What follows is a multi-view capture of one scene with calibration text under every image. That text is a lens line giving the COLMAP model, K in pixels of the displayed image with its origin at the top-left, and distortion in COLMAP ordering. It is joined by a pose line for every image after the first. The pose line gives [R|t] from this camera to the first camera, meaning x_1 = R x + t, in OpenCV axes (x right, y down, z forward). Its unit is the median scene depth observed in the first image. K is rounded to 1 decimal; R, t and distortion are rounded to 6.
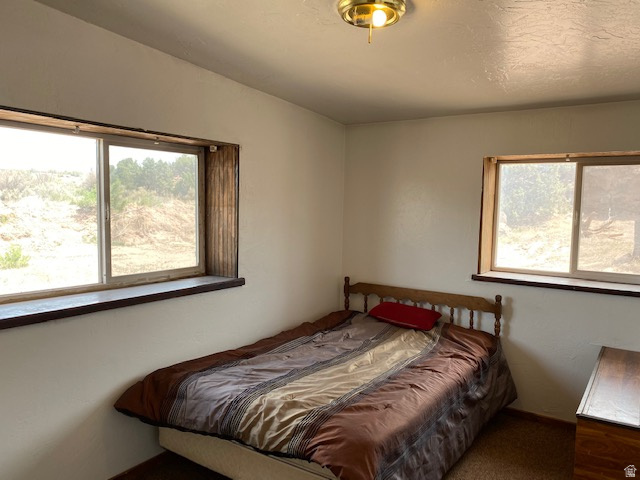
lens RADIAL K [[488.9, 0, 318.6], [0, 488.9, 239.4], [0, 0, 1]] dist [0.043444, -0.055012]
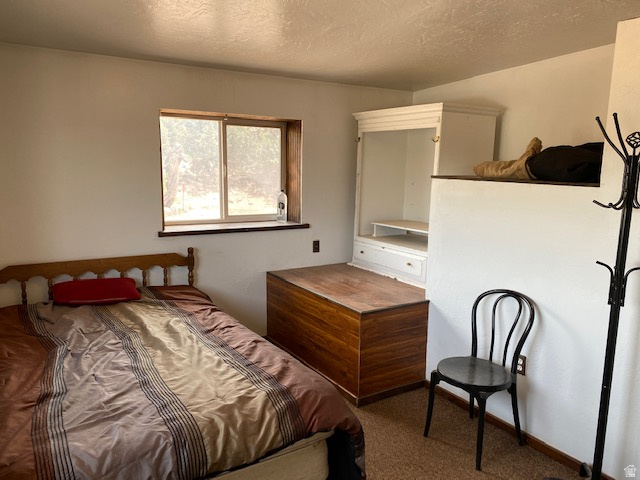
lens RADIAL K [[488.9, 0, 318.0], [0, 488.9, 242.4], [0, 0, 1]] dist [0.043444, -0.055012]
pose [[0.402138, -0.157875, 0.901865, -0.456542], [0.052904, 0.987382, 0.149255, -0.037239], [-0.914050, -0.012309, 0.405416, 0.331789]]
